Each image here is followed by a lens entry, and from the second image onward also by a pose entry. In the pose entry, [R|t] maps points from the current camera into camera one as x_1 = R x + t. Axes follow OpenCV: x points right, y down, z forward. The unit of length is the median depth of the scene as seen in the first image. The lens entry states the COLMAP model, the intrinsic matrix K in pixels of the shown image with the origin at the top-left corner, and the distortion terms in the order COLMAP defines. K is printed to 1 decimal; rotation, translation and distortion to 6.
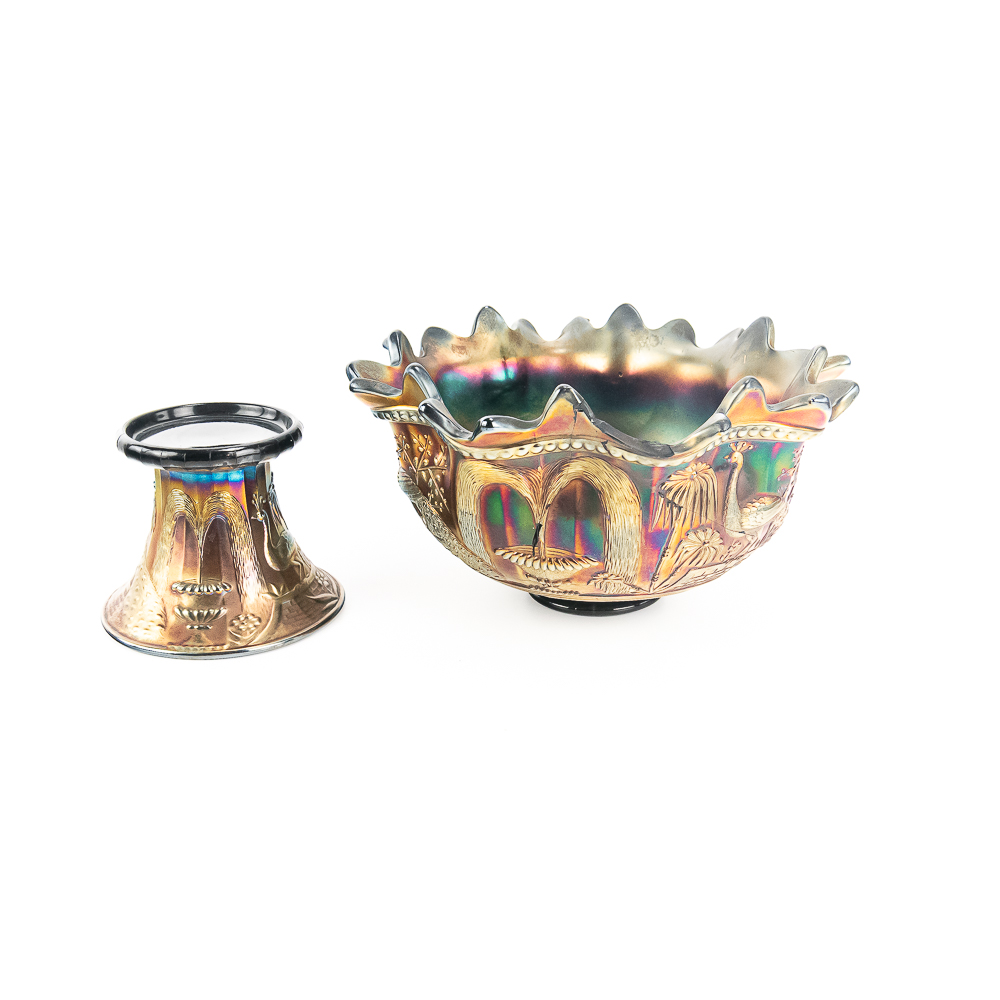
lens RADIAL K [[1275.0, 0, 500.0], [0, 1275.0, 500.0], [0, 0, 1]] dist [-0.157350, -0.002823]
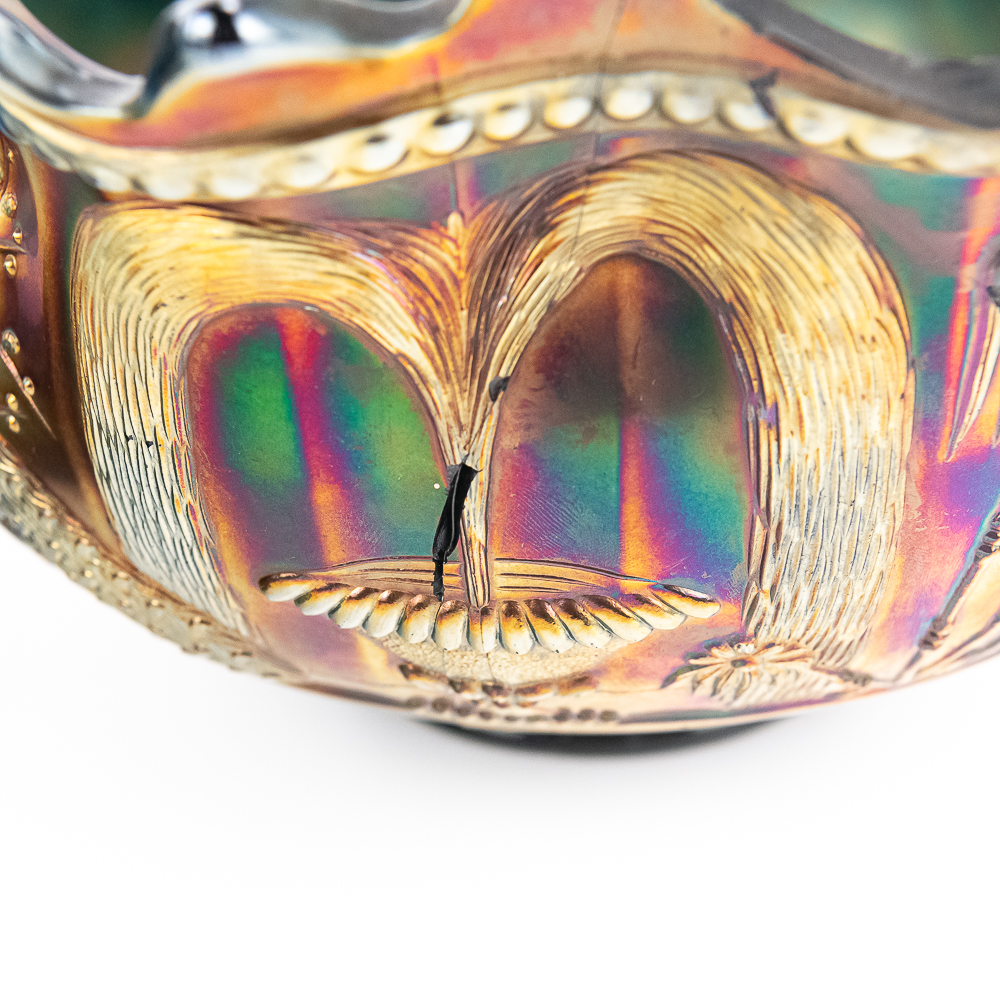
lens RADIAL K [[2657.5, 0, 500.0], [0, 2657.5, 500.0], [0, 0, 1]] dist [-0.050310, 0.551521]
pose [[0.985674, -0.091144, 0.141915, -0.030574], [0.076727, 0.991619, 0.103949, -0.024128], [-0.150200, -0.091571, 0.984406, 0.537707]]
